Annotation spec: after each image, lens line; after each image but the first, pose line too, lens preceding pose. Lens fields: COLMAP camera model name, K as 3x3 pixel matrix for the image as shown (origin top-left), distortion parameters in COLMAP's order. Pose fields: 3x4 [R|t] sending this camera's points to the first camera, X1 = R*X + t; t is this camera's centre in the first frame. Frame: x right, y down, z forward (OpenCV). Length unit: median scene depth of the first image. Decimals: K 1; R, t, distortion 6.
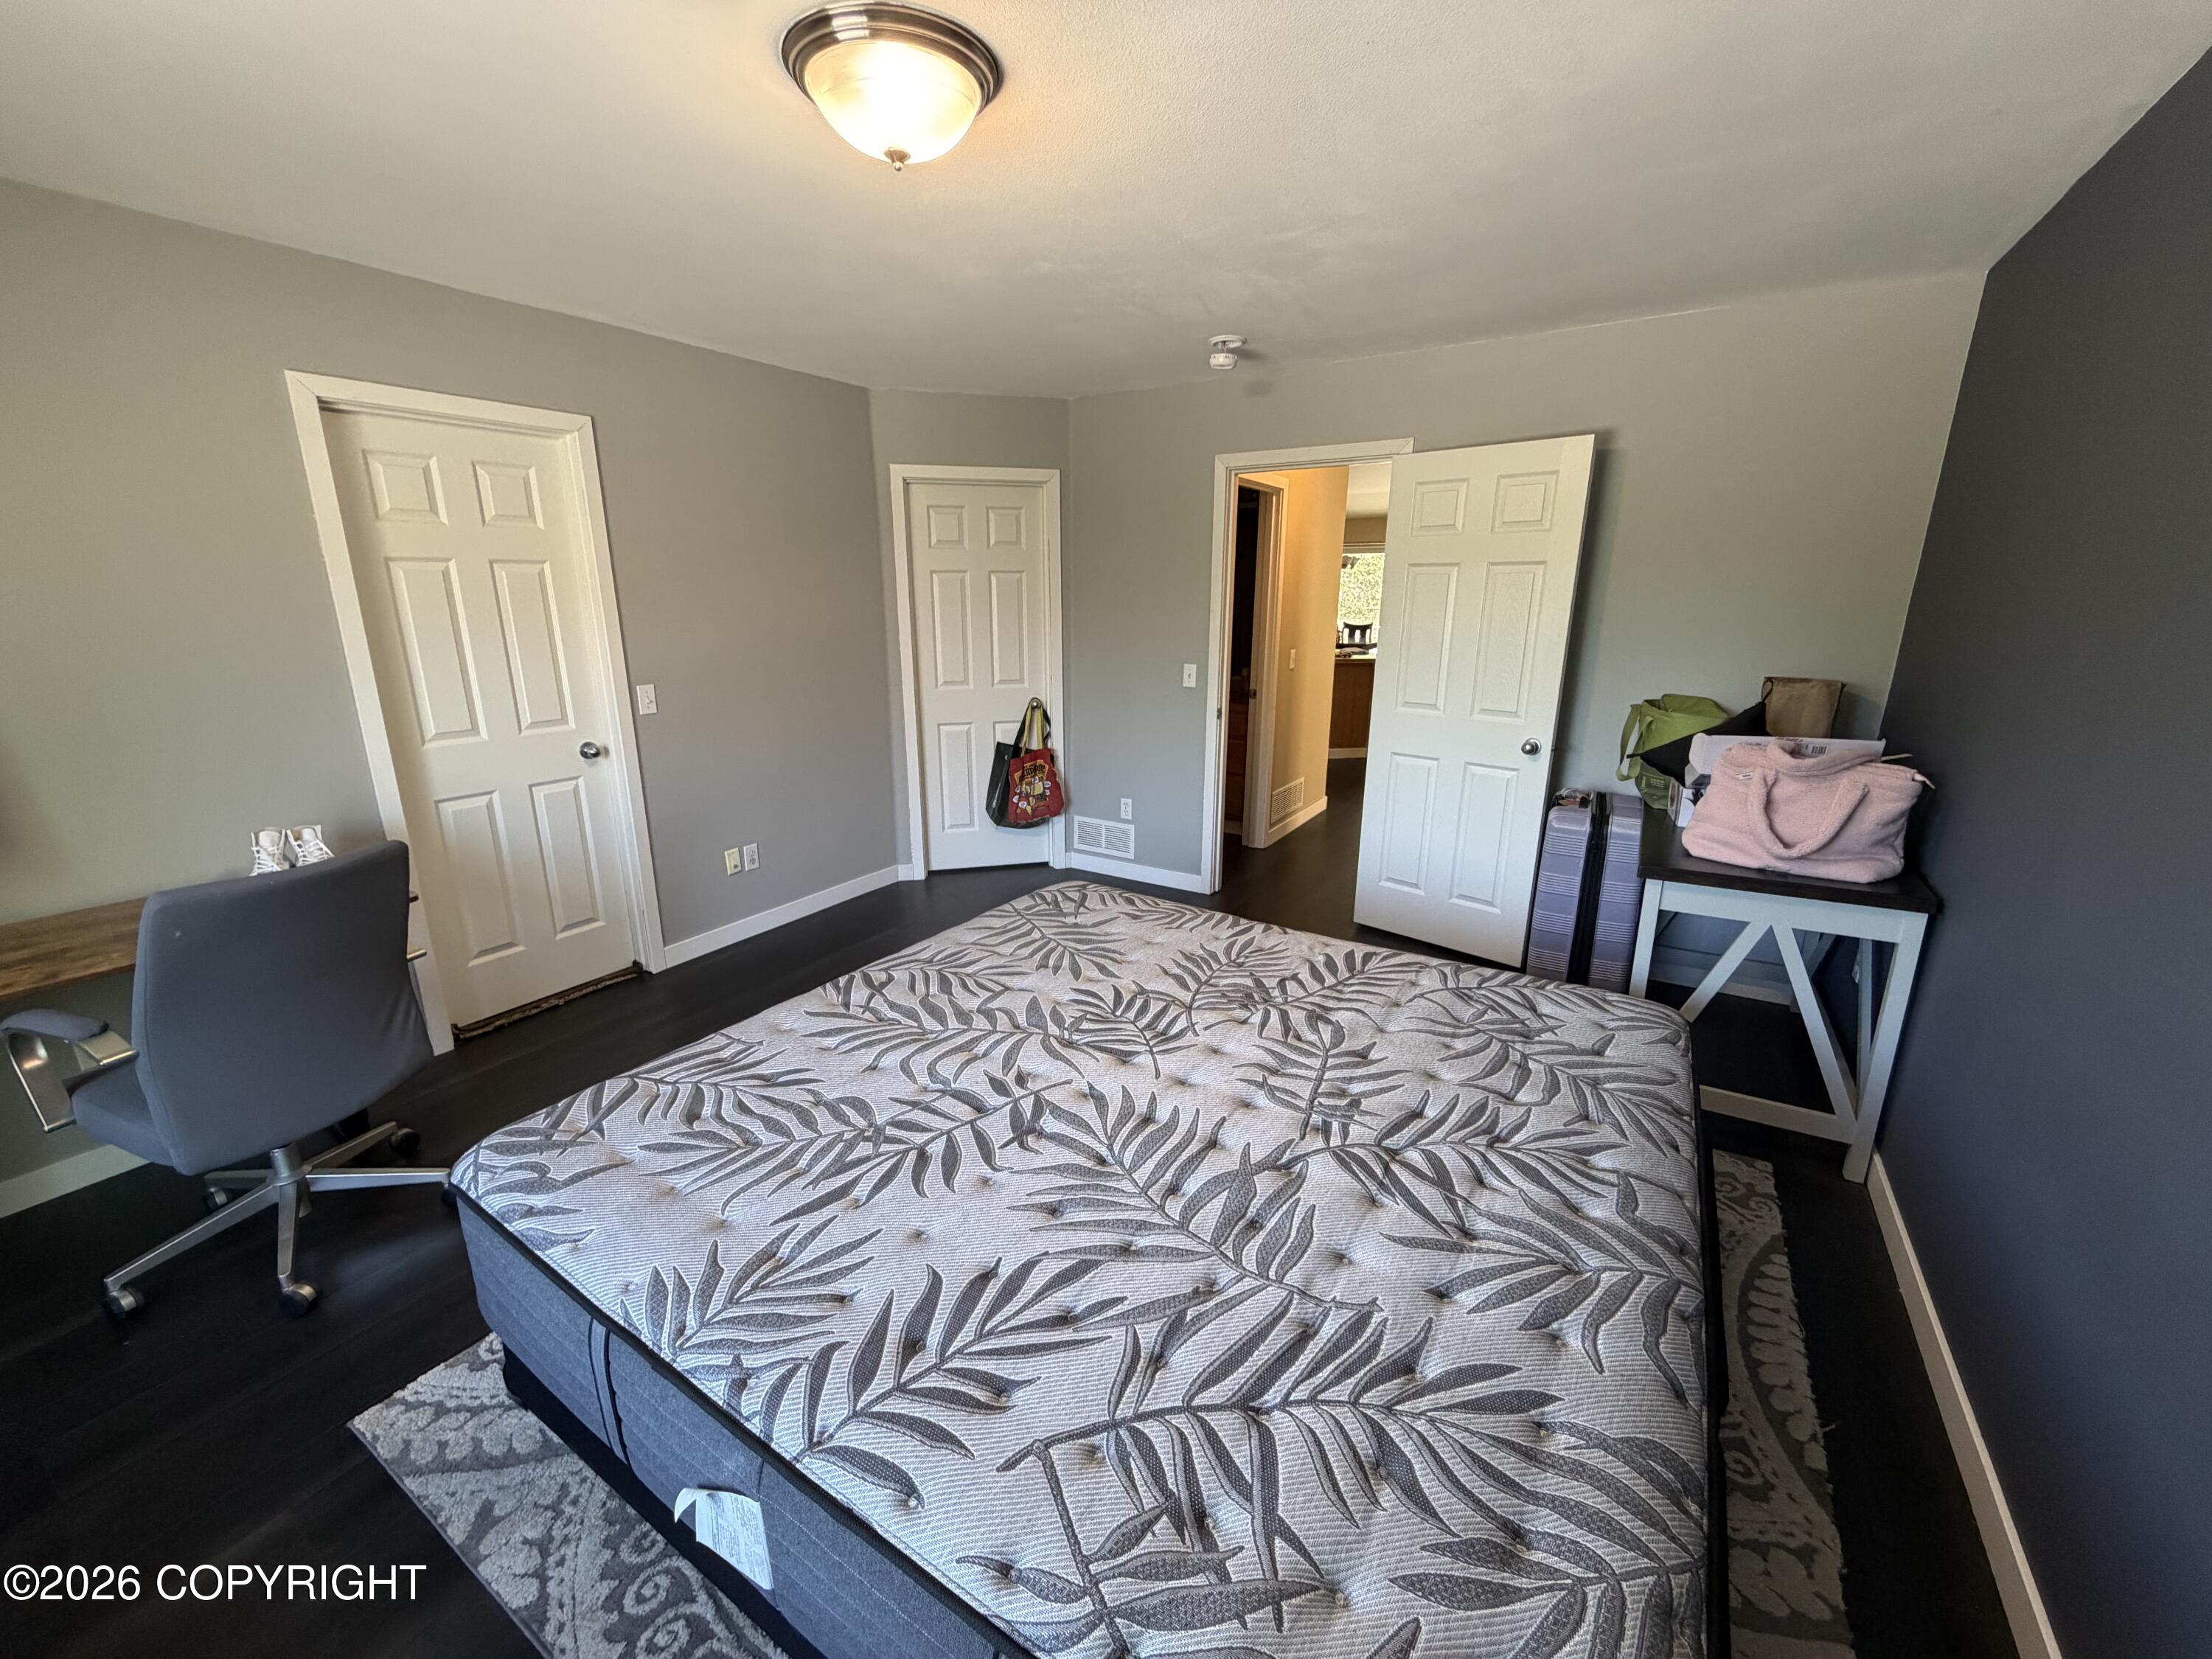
lens RADIAL K [[880.7, 0, 1093.4], [0, 880.7, 824.1], [0, 0, 1]] dist [0.001534, 0.000019]
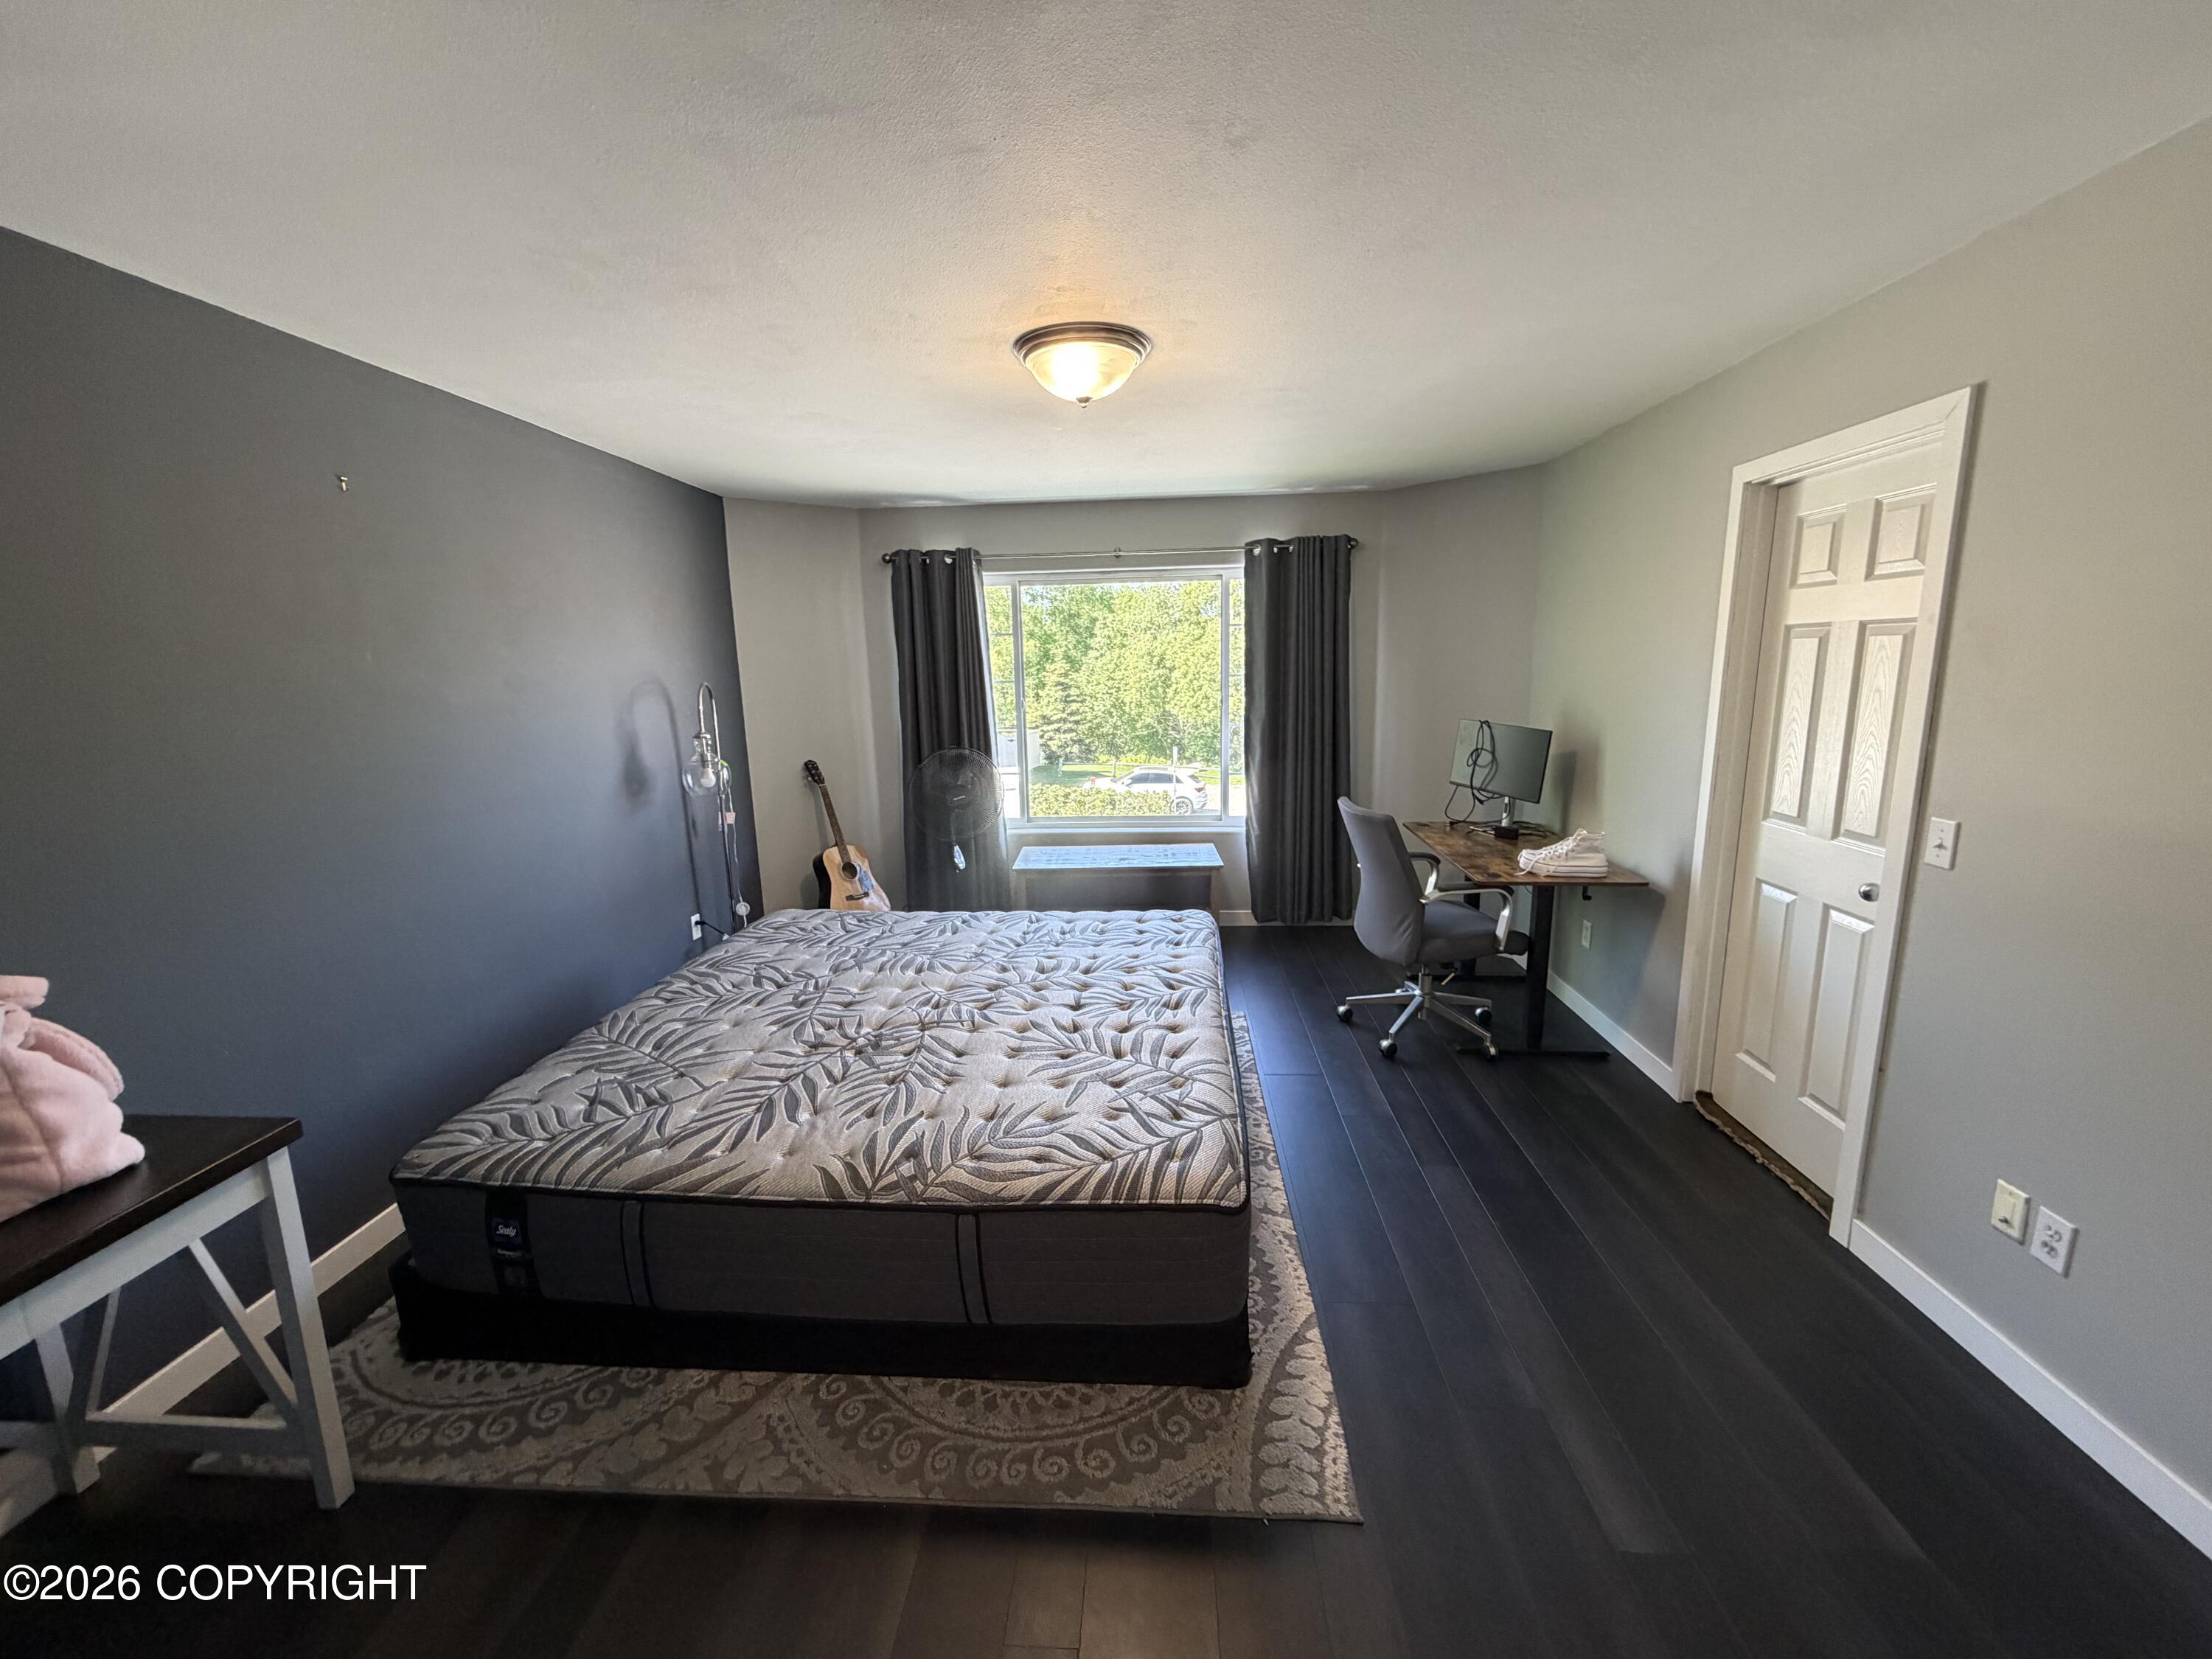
lens RADIAL K [[880.7, 0, 1093.4], [0, 880.7, 824.1], [0, 0, 1]] dist [0.001534, 0.000019]
pose [[-0.879547, 0.108505, -0.463276, 0.482766], [-0.096634, 0.912625, 0.397212, -0.604369], [0.465897, 0.394135, -0.792211, 2.186053]]
